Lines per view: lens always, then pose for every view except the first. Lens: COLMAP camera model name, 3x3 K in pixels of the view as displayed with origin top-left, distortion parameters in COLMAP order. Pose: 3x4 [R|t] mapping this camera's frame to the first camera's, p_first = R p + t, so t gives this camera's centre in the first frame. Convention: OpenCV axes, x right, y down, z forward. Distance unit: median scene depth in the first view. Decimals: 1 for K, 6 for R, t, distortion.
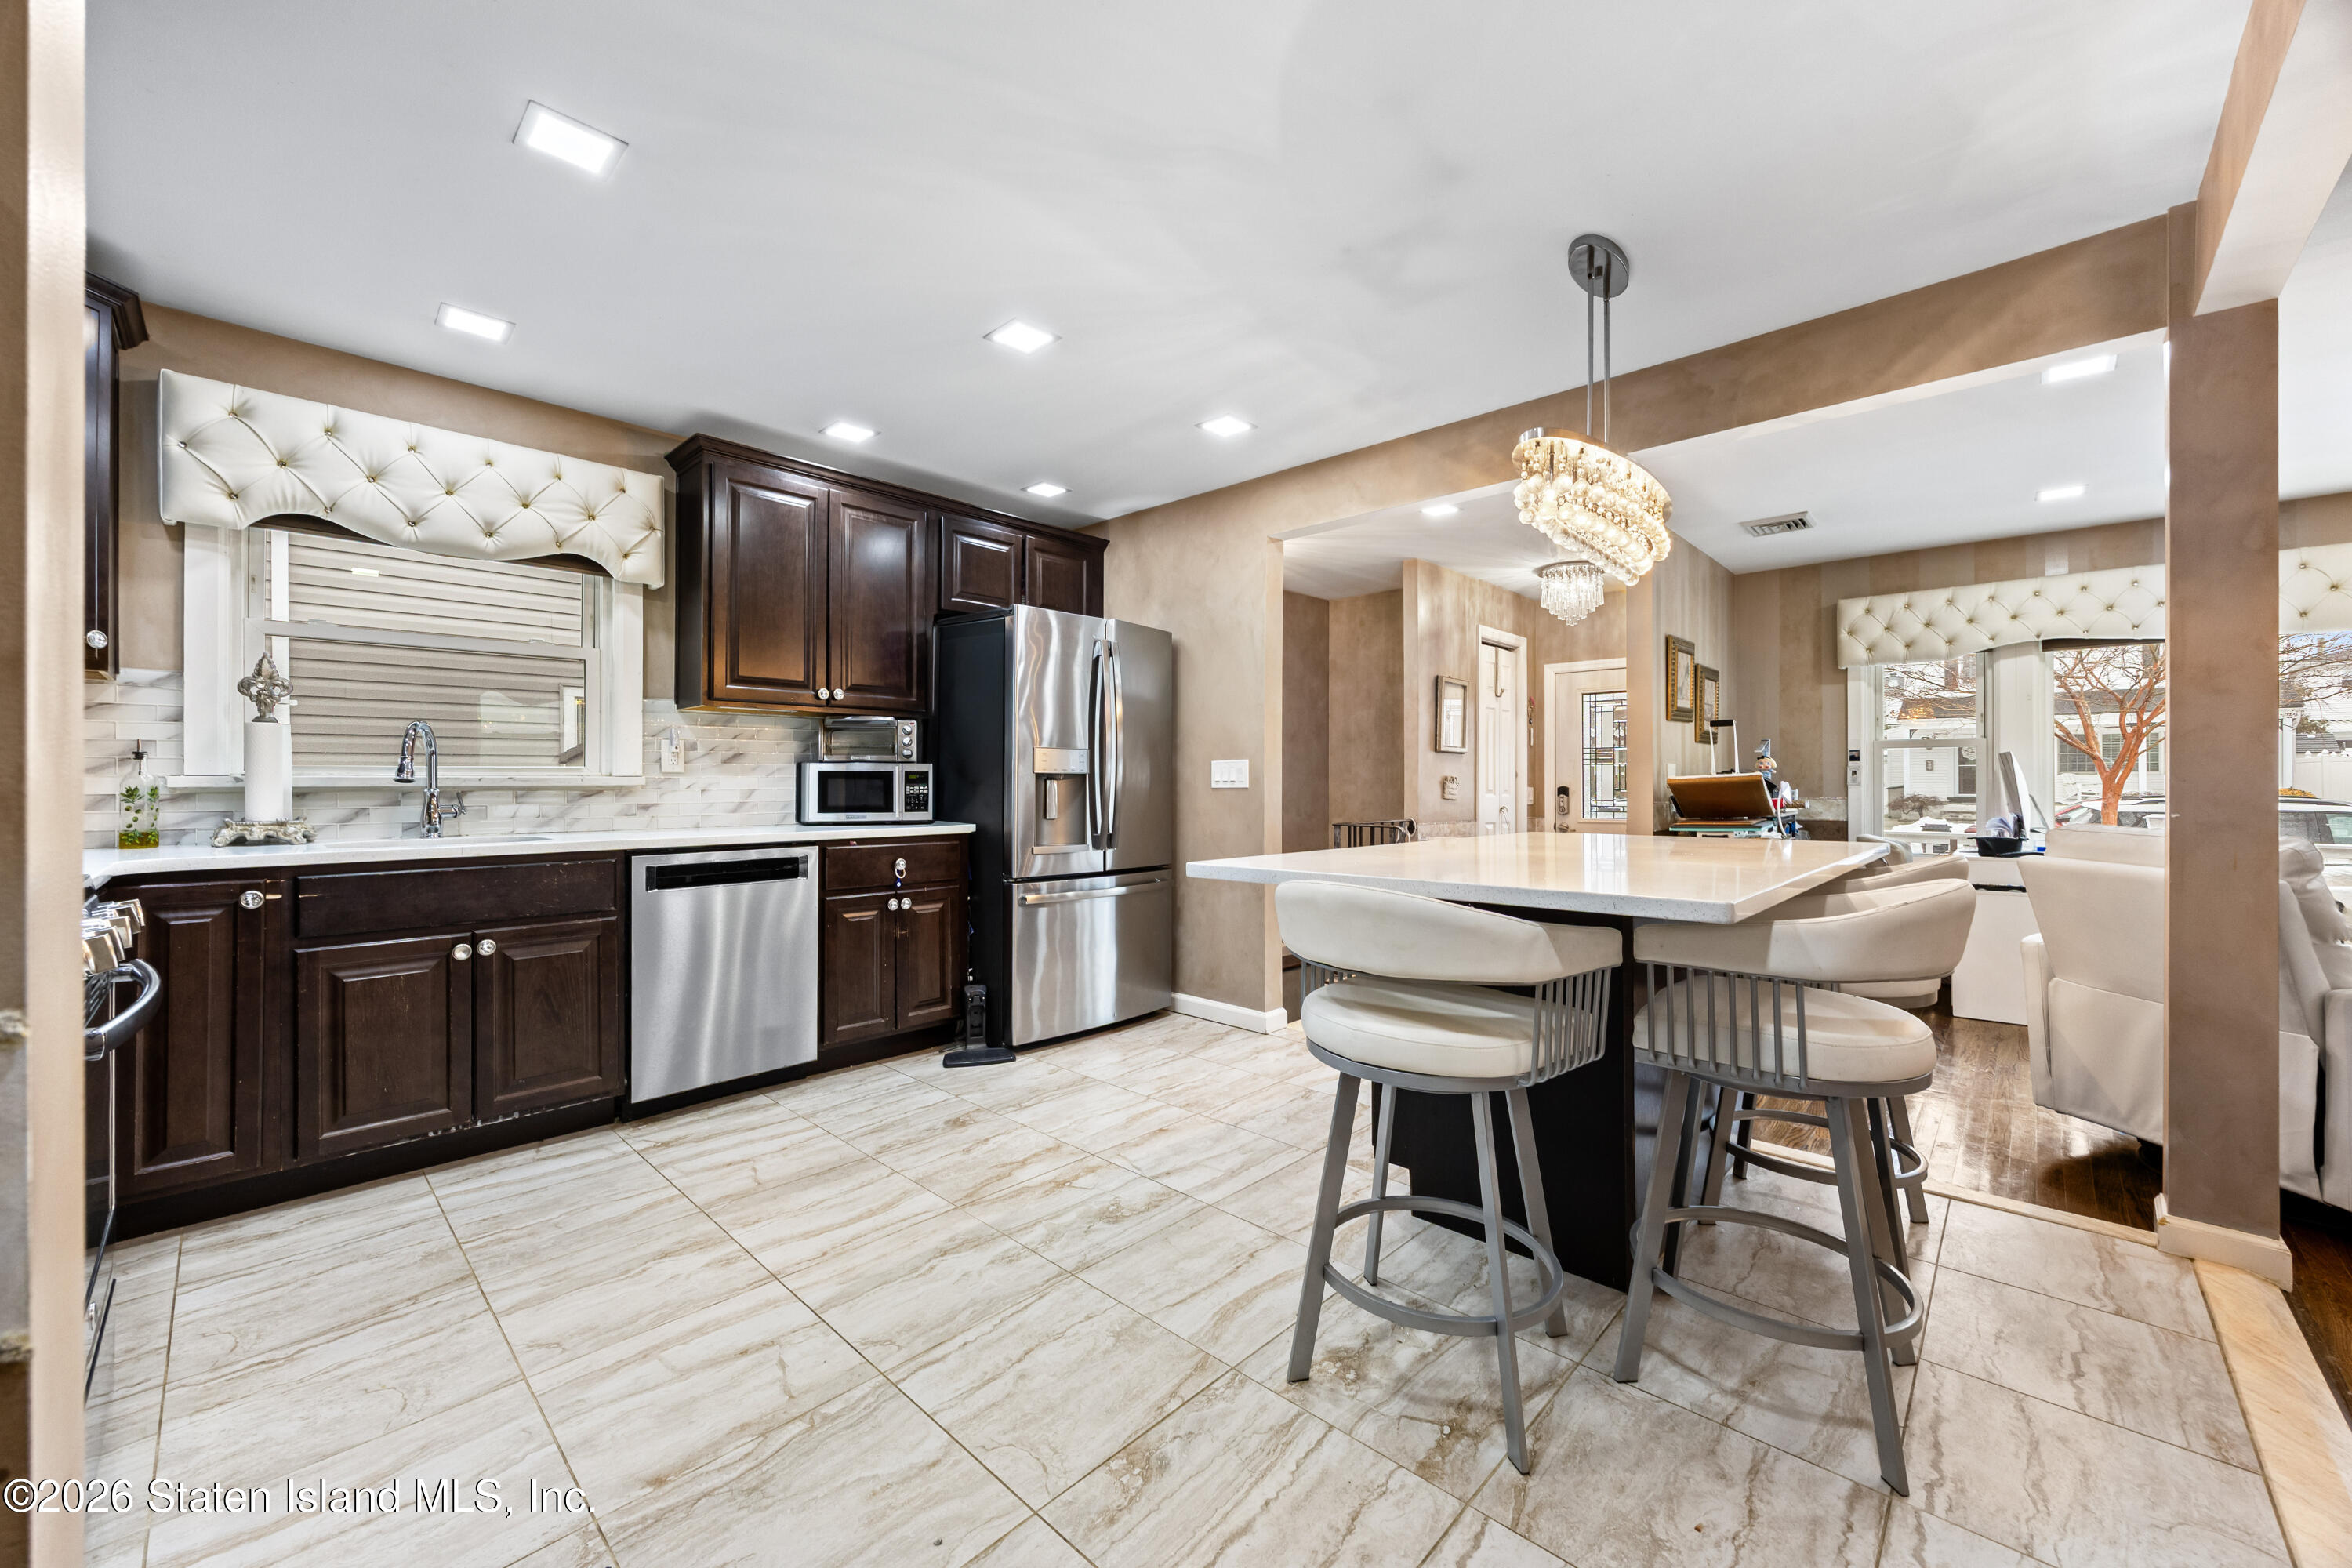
lens RADIAL K [[896.0, 0, 1184.0], [0, 896.0, 777.2], [0, 0, 1]] dist [0.000374, -0.000272]
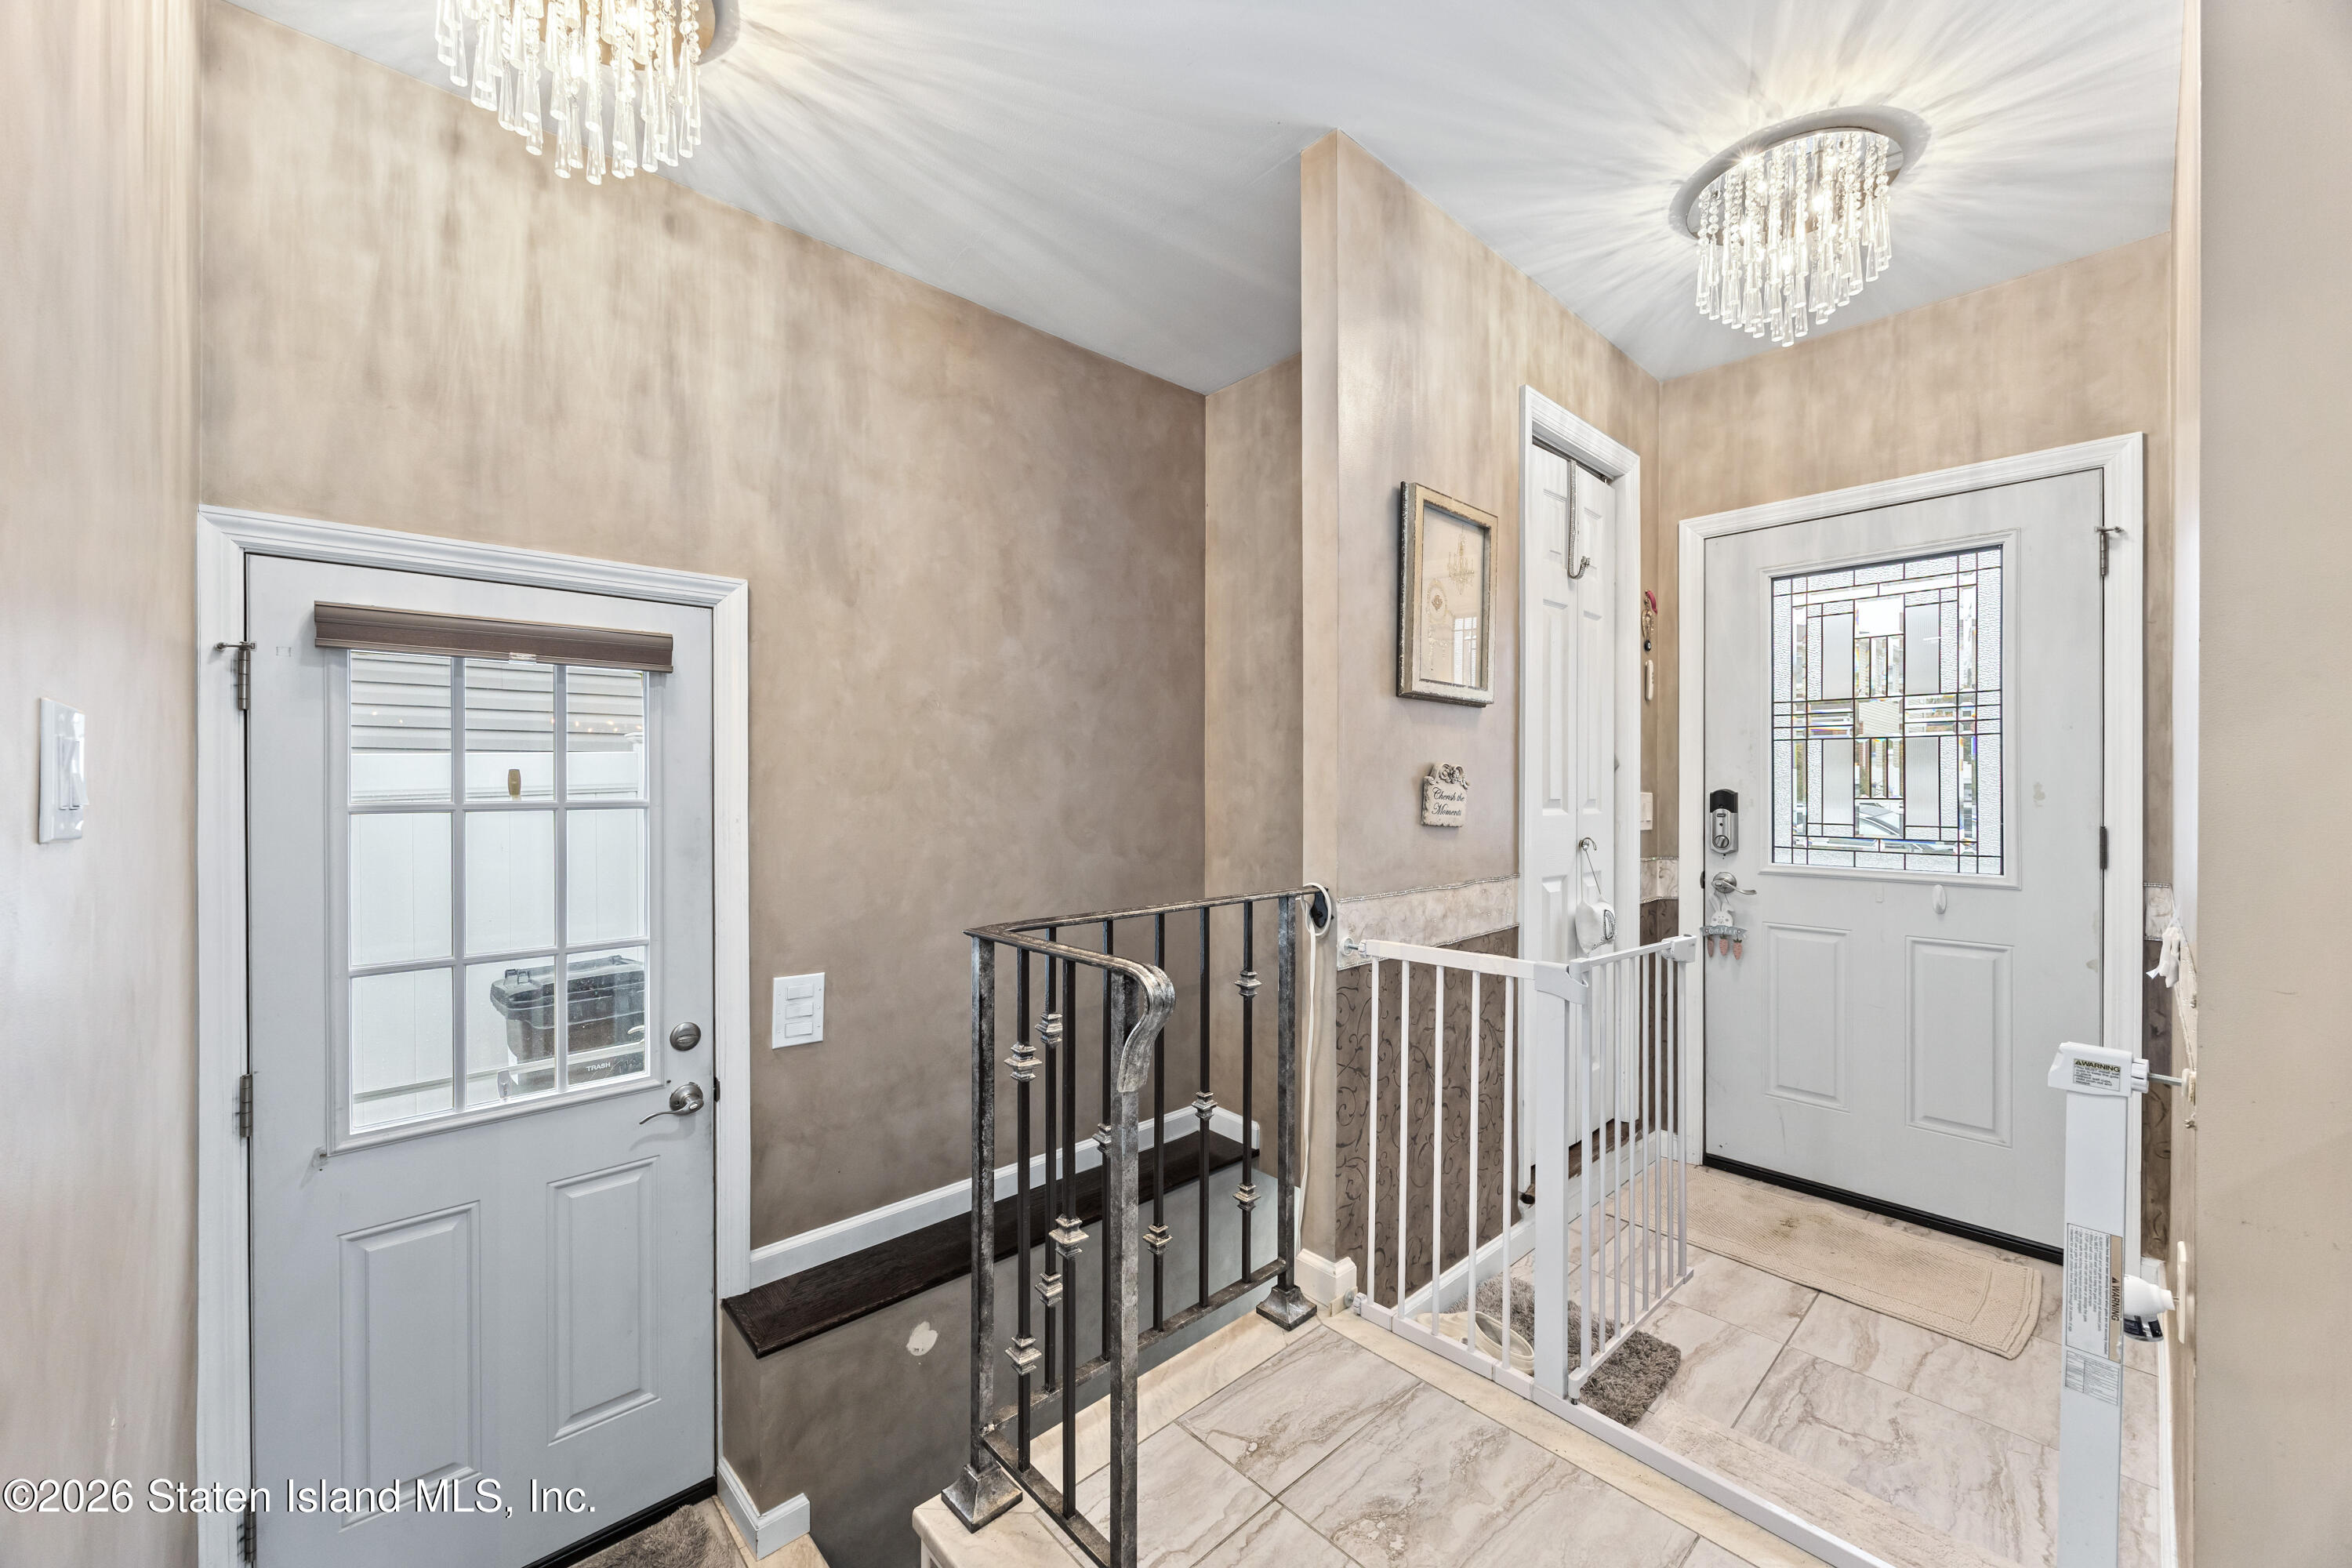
lens RADIAL K [[896.0, 0, 1184.0], [0, 896.0, 777.2], [0, 0, 1]] dist [0.000374, -0.000272]
pose [[0.997802, -0.000492, -0.066267, 0.311378], [0.000834, 0.999987, 0.005122, 0.002228], [0.066264, -0.005166, 0.997789, 0.903343]]
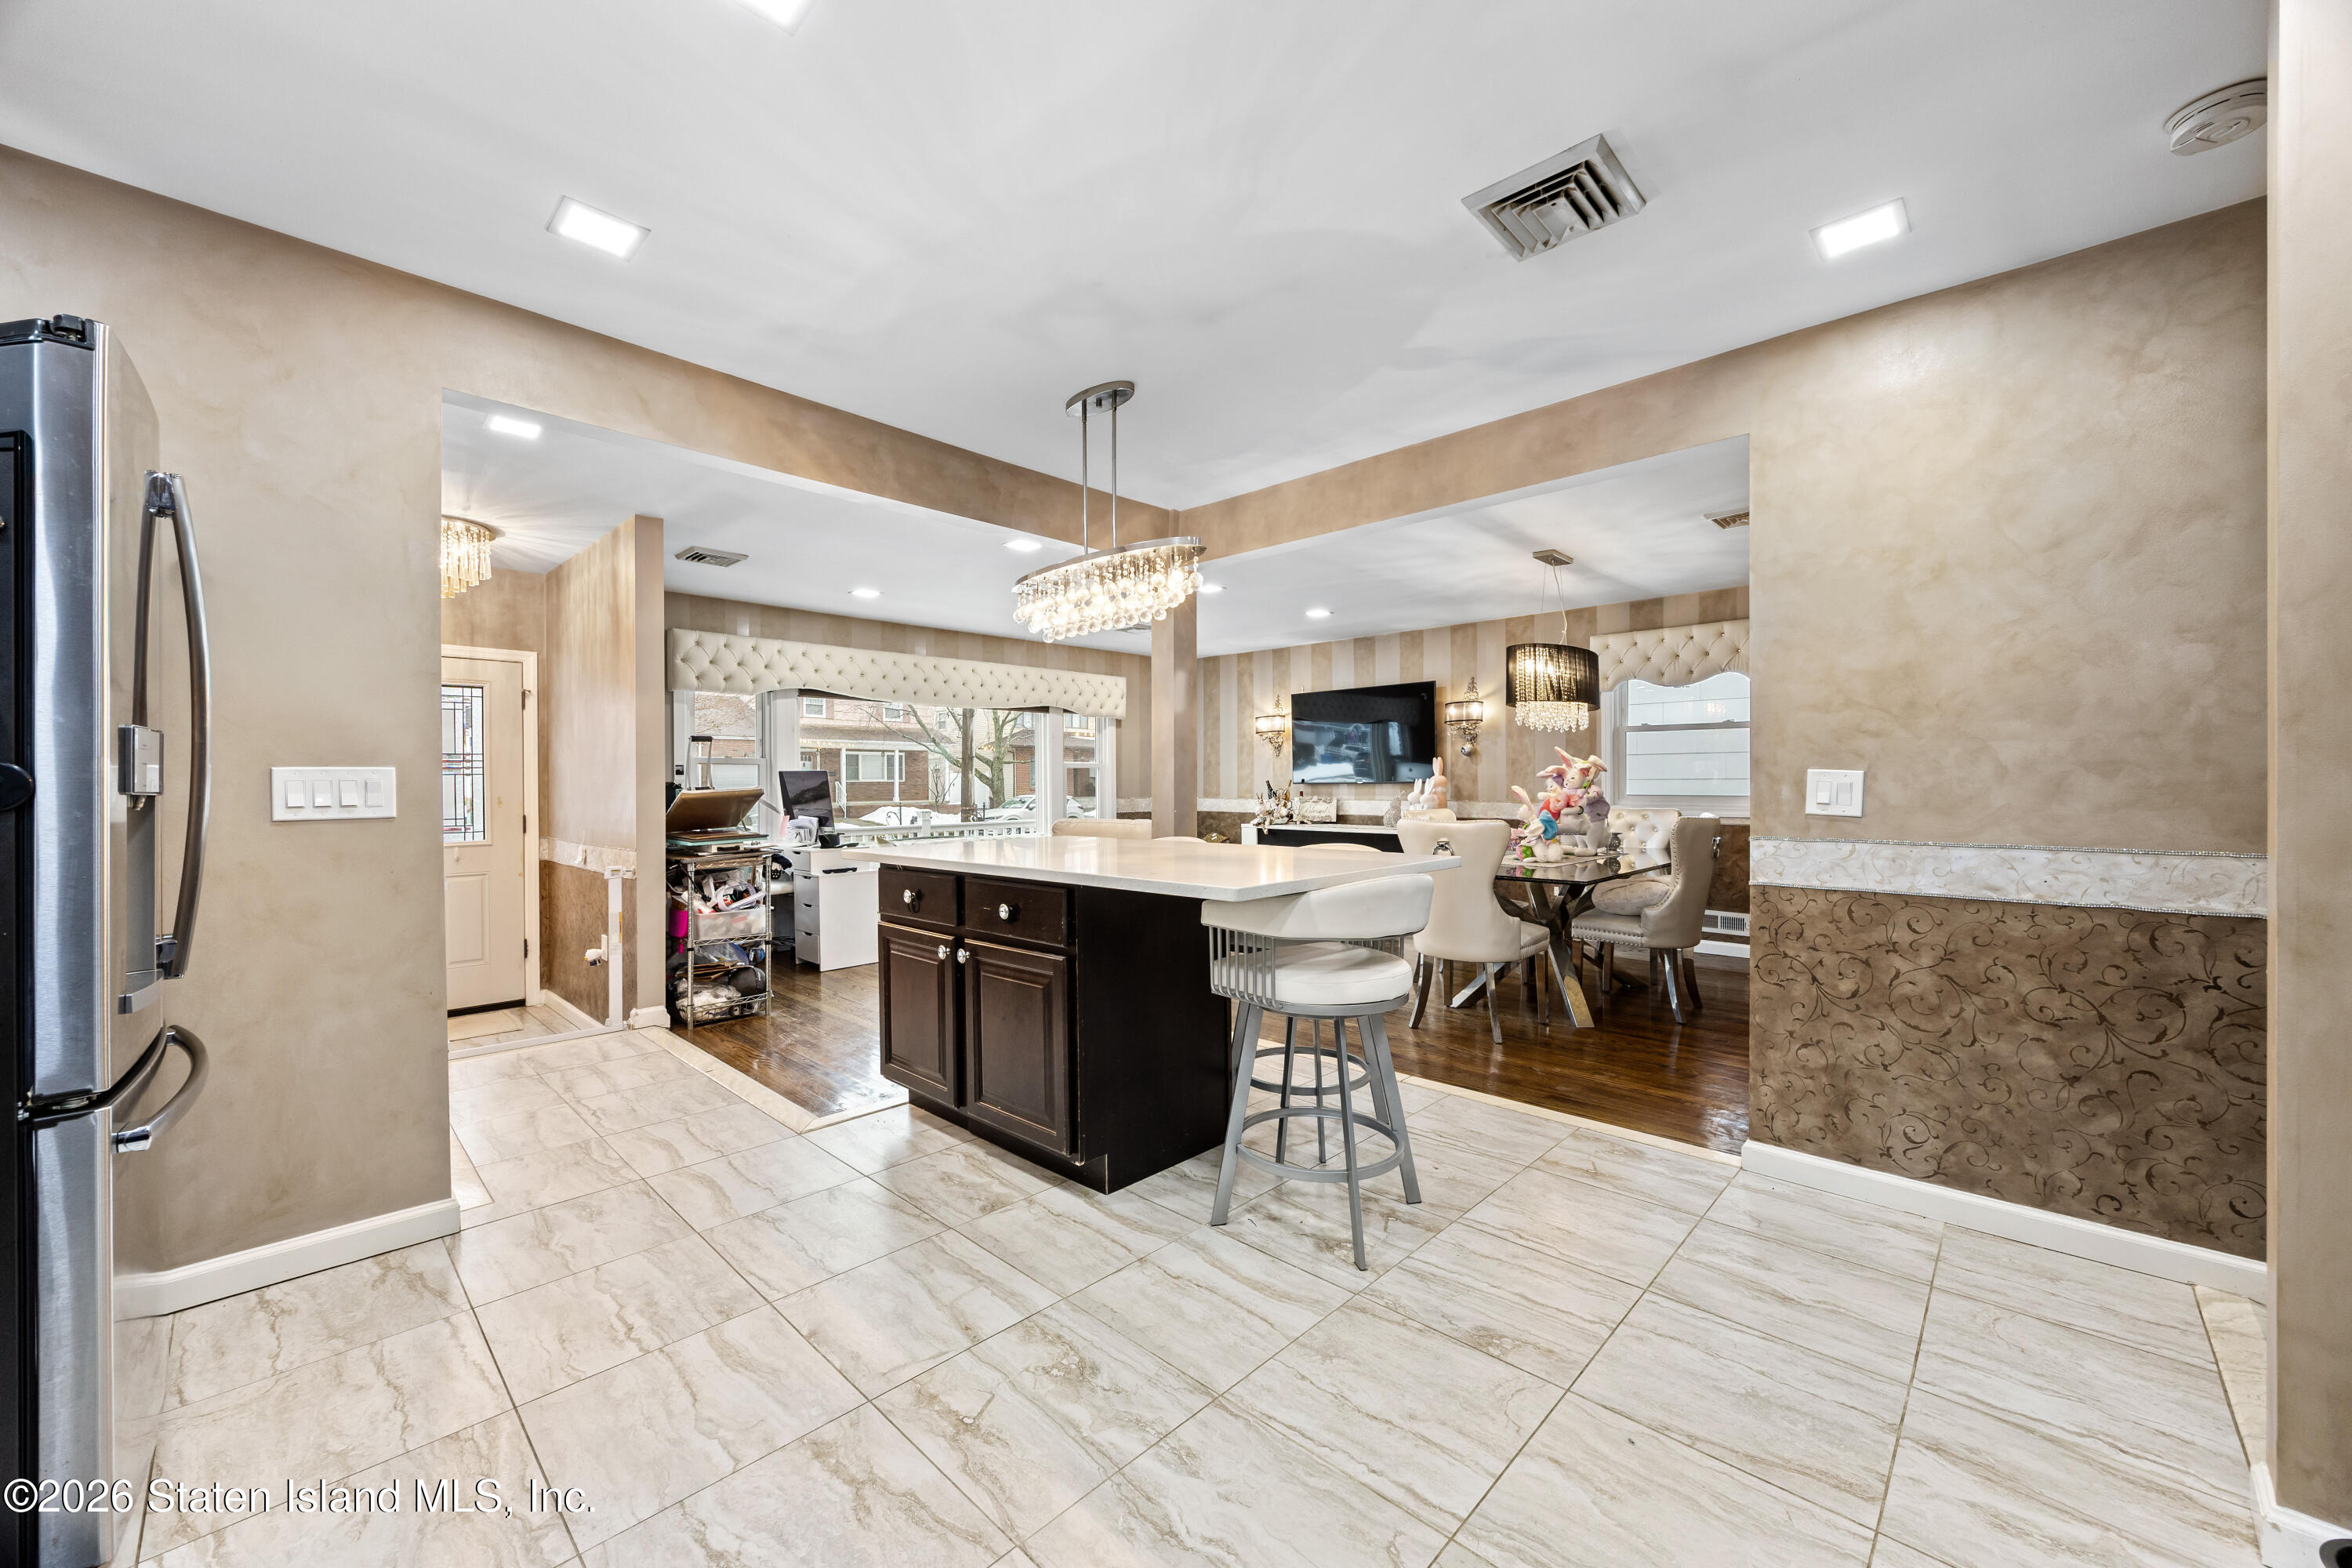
lens RADIAL K [[894.4, 0, 1158.5], [0, 894.4, 785.2], [0, 0, 1]] dist [0.000195, 0.000343]
pose [[0.031843, -0.001846, 0.999491, -0.473539], [-0.000268, 0.999998, 0.001856, -0.010064], [-0.999493, -0.000327, 0.031842, 0.505726]]
